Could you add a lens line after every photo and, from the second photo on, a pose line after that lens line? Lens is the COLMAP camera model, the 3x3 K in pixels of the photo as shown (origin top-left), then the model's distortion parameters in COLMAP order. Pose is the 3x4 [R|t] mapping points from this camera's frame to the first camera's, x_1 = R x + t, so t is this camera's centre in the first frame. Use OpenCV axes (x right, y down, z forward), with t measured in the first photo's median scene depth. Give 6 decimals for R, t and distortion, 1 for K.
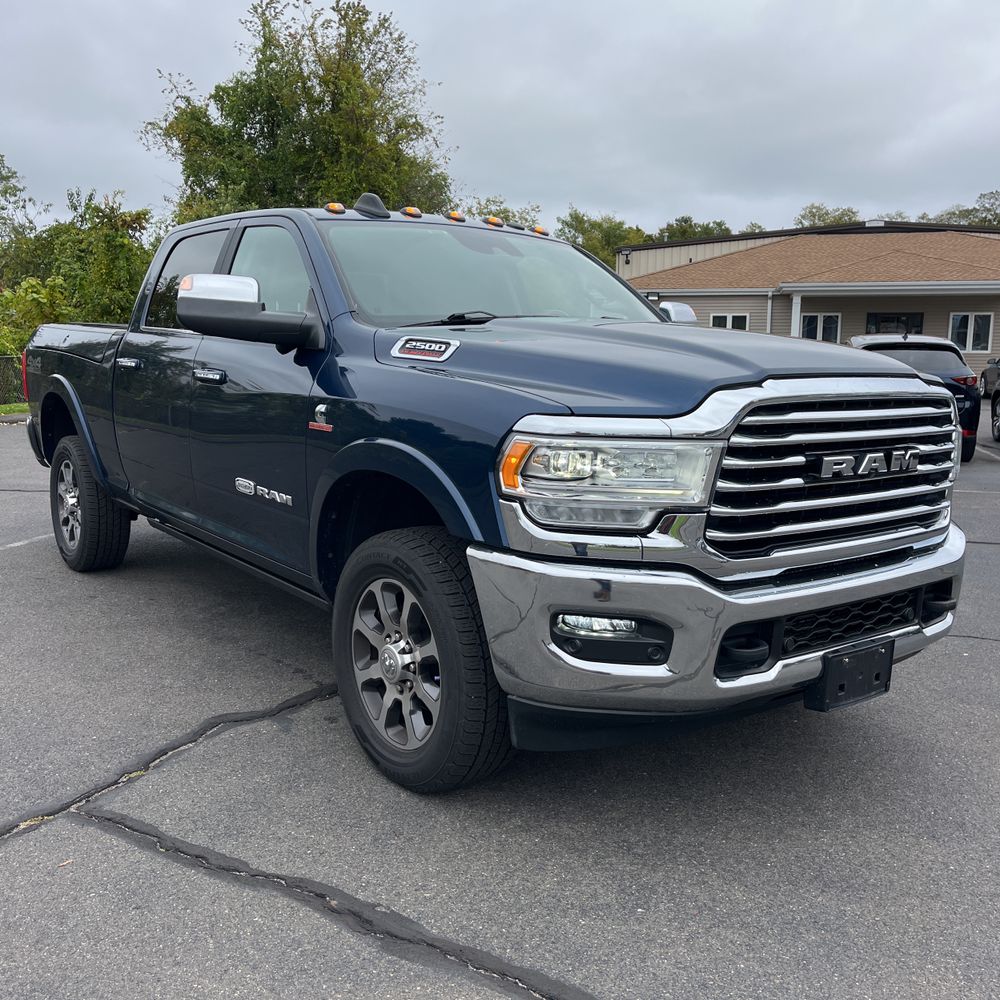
lens RADIAL K [[1013.7, 0, 500.0], [0, 1013.7, 500.0], [0, 0, 1]] dist [0.047116, -0.042865]
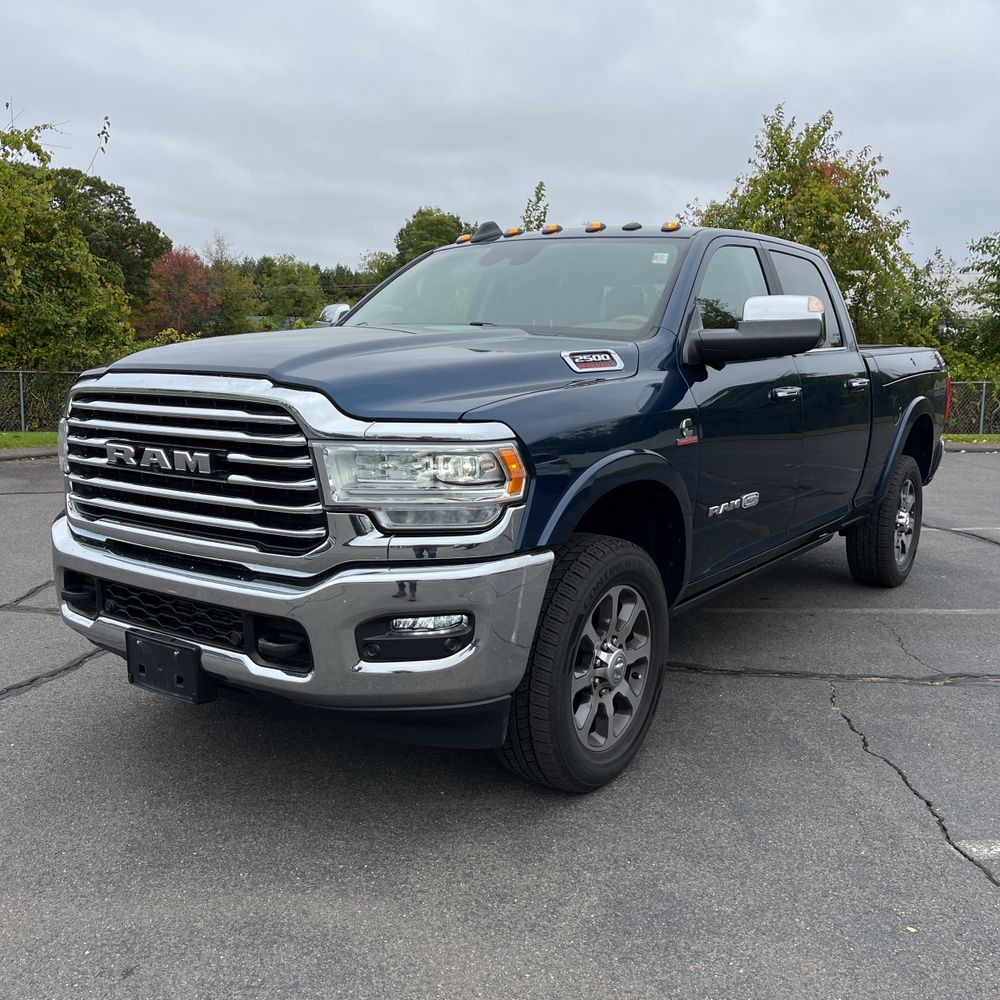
lens RADIAL K [[1013.7, 0, 500.0], [0, 1013.7, 500.0], [0, 0, 1]] dist [0.047116, -0.042865]
pose [[0.306232, 0.120385, -0.944314, 0.721951], [-0.152254, 0.985396, 0.076247, -0.062586], [0.939702, 0.120427, 0.320089, 0.502491]]
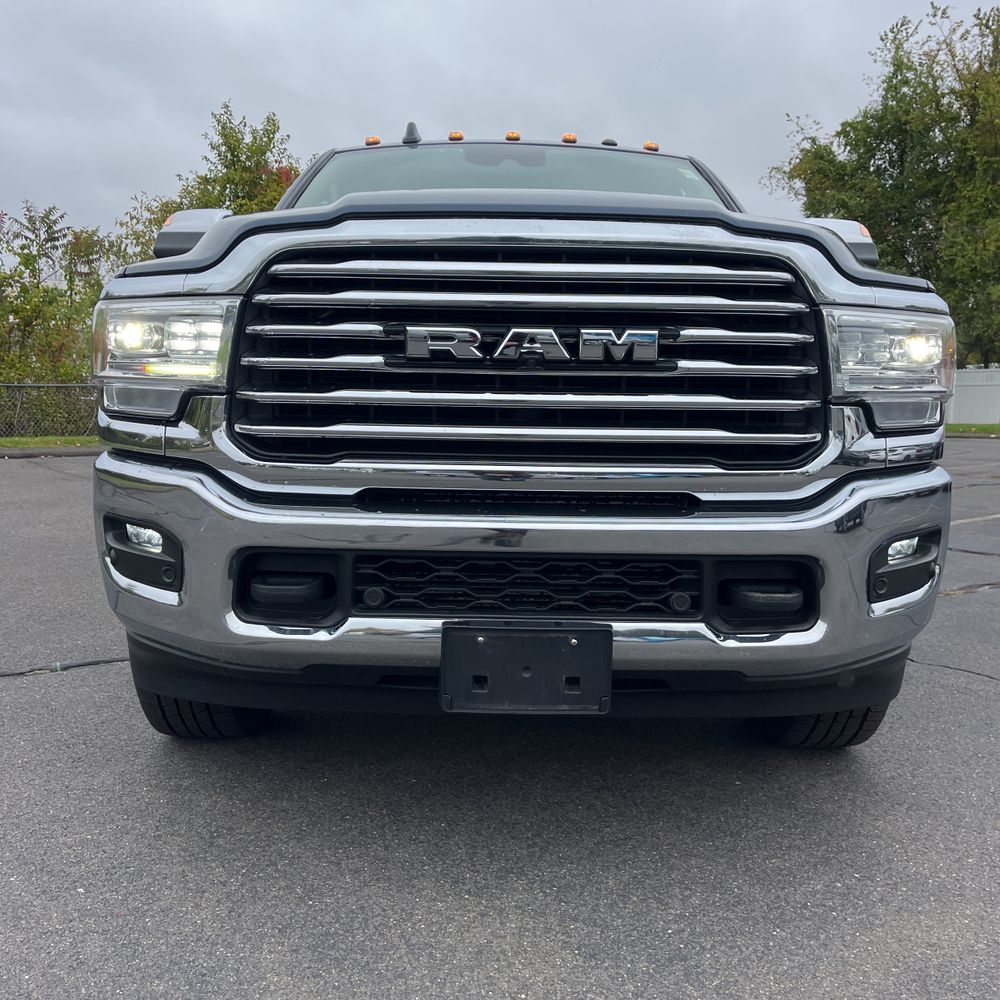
lens RADIAL K [[1013.7, 0, 500.0], [0, 1013.7, 500.0], [0, 0, 1]] dist [0.047116, -0.042865]
pose [[0.801652, 0.057917, -0.594979, 0.373207], [-0.087394, 0.995957, -0.020801, 0.039772], [0.591368, 0.068673, 0.803472, 0.235276]]
